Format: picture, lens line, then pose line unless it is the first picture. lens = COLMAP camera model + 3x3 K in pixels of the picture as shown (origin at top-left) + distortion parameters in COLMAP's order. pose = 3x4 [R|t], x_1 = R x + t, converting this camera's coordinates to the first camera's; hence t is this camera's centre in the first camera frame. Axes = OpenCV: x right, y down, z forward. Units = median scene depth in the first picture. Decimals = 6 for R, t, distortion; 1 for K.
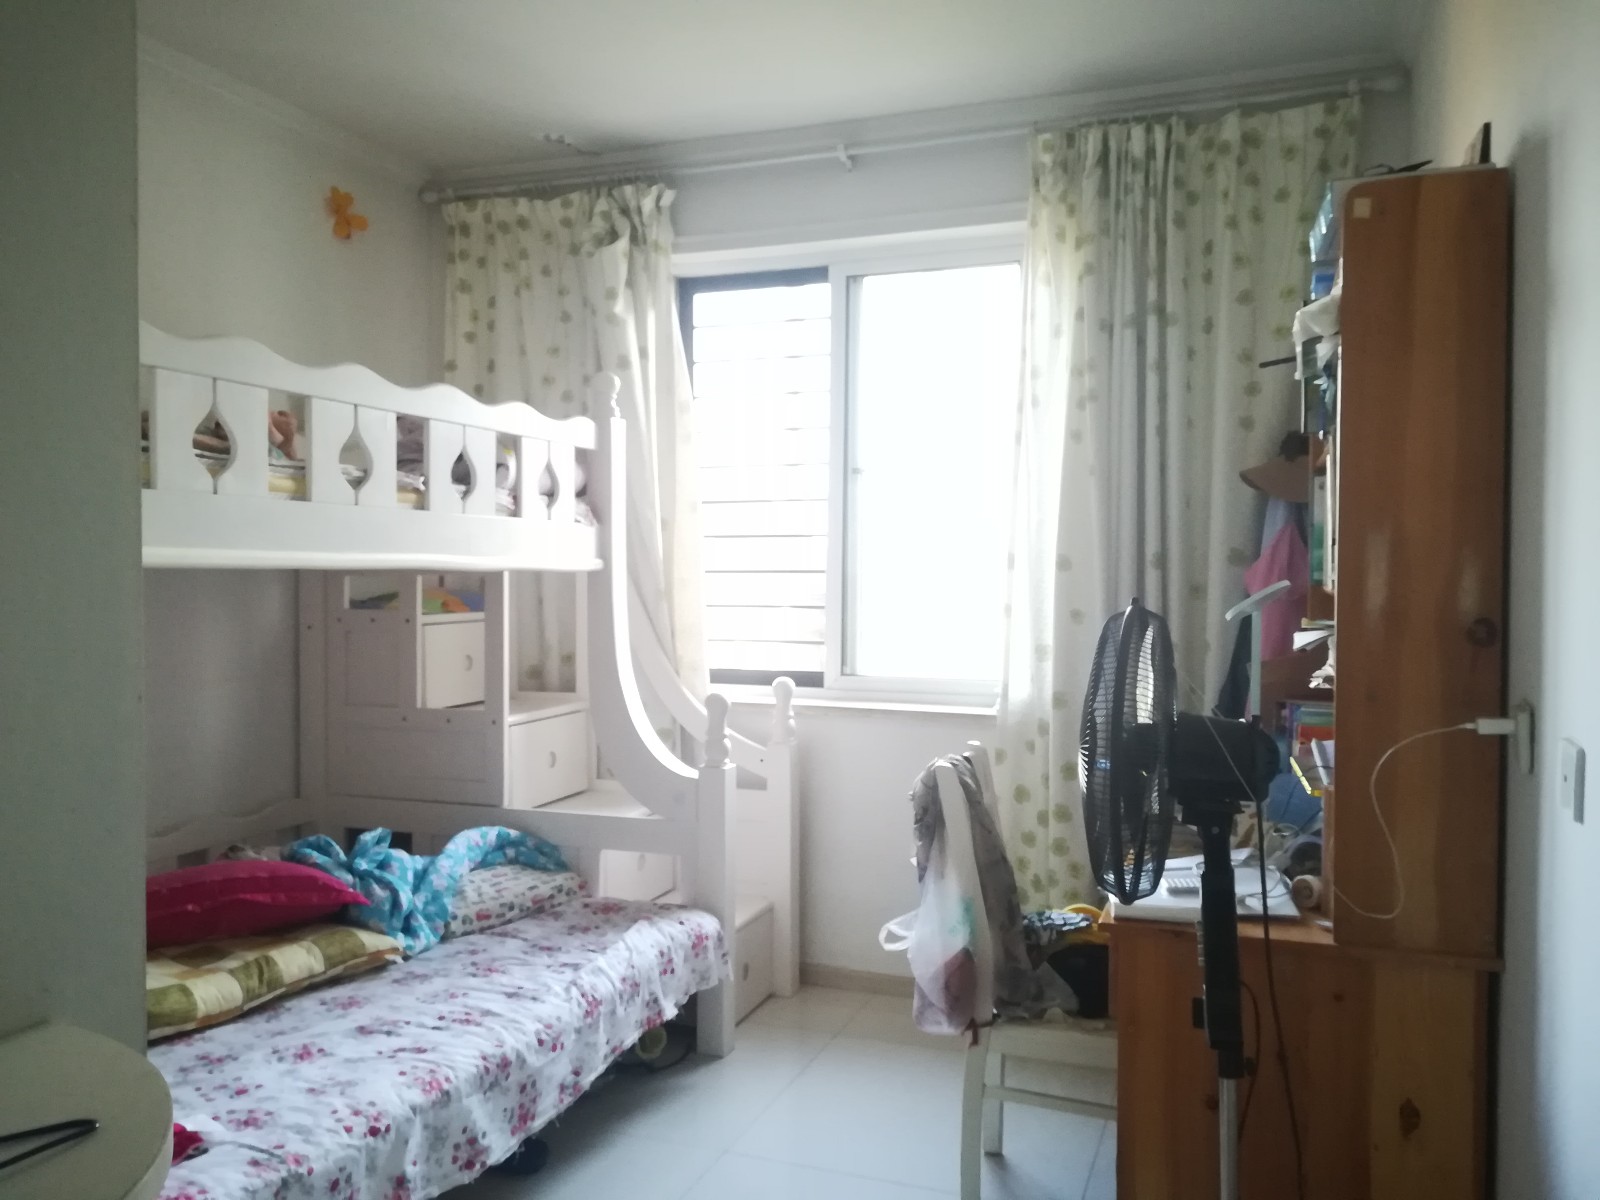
lens RADIAL K [[1230.7, 0, 800.0], [0, 1230.7, 600.0], [0, 0, 1]] dist [0.060133, -0.039548]
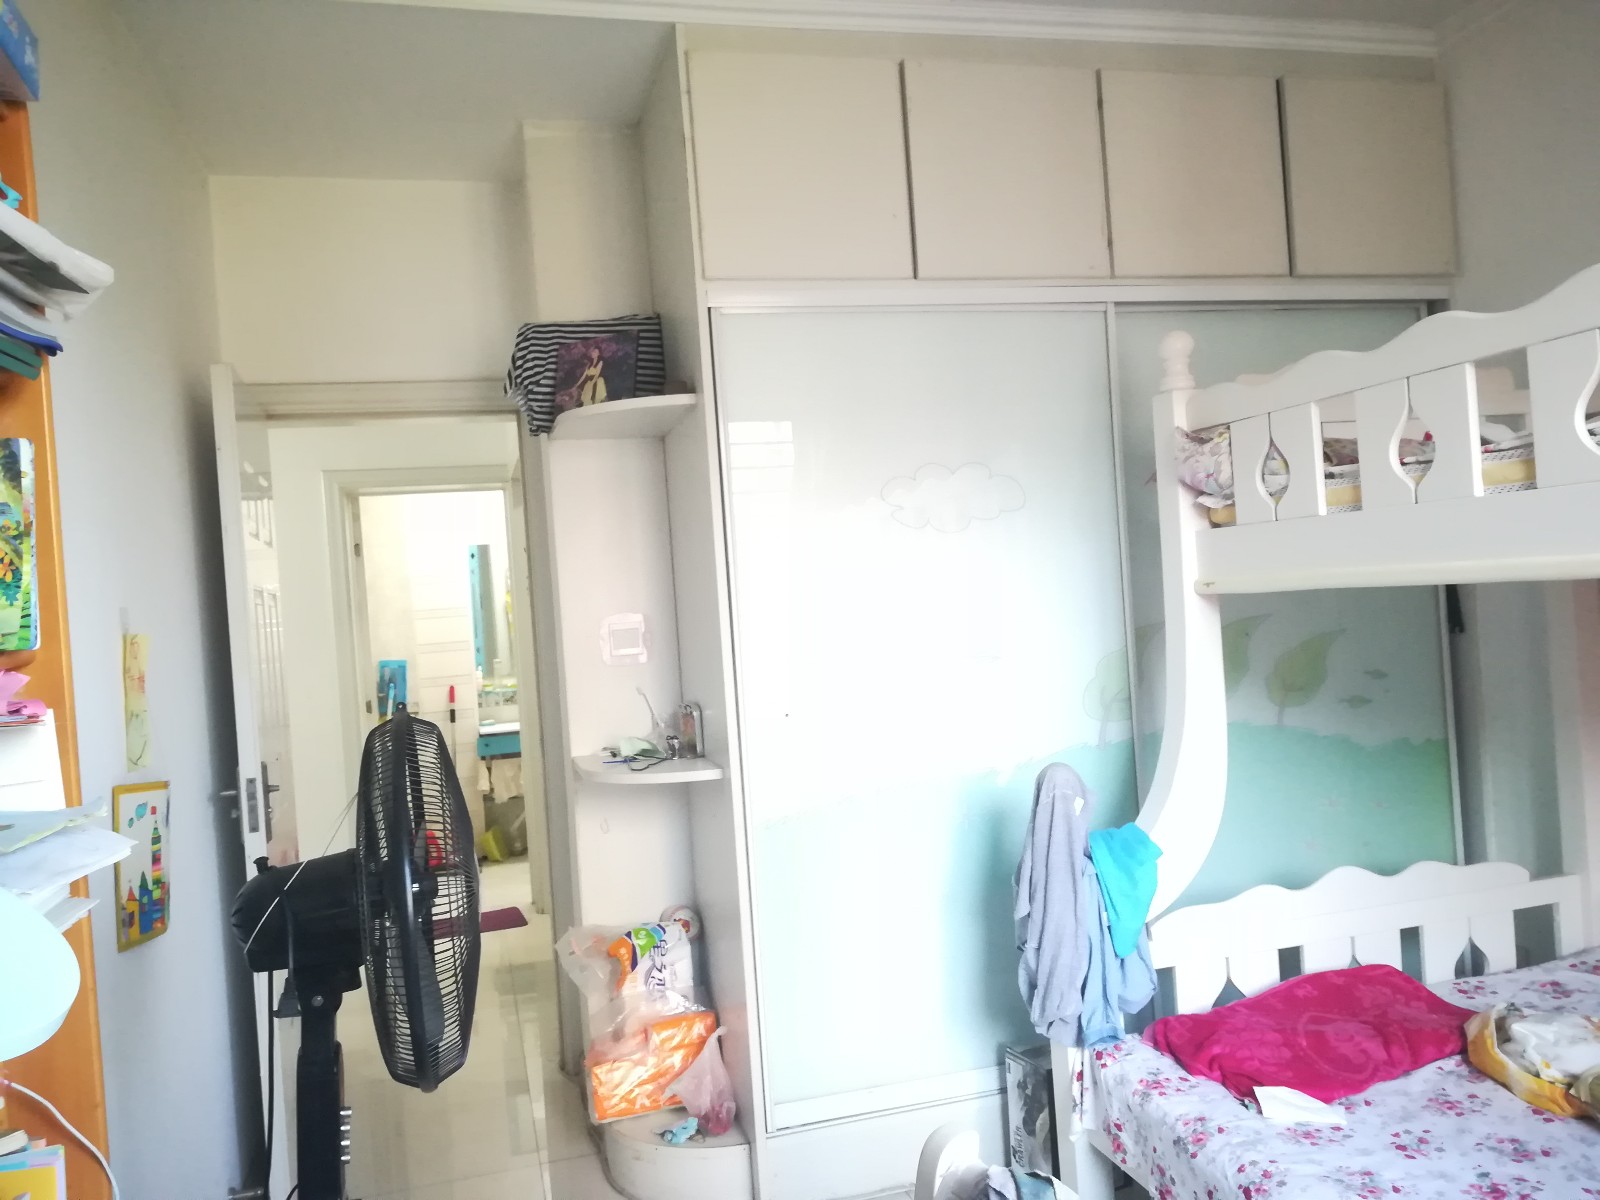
lens RADIAL K [[1230.7, 0, 800.0], [0, 1230.7, 600.0], [0, 0, 1]] dist [0.060133, -0.039548]
pose [[-0.781058, 0.055705, -0.621968, 0.465316], [0.041637, 0.998442, 0.037135, -0.065423], [0.623068, 0.003108, -0.782161, 1.482796]]
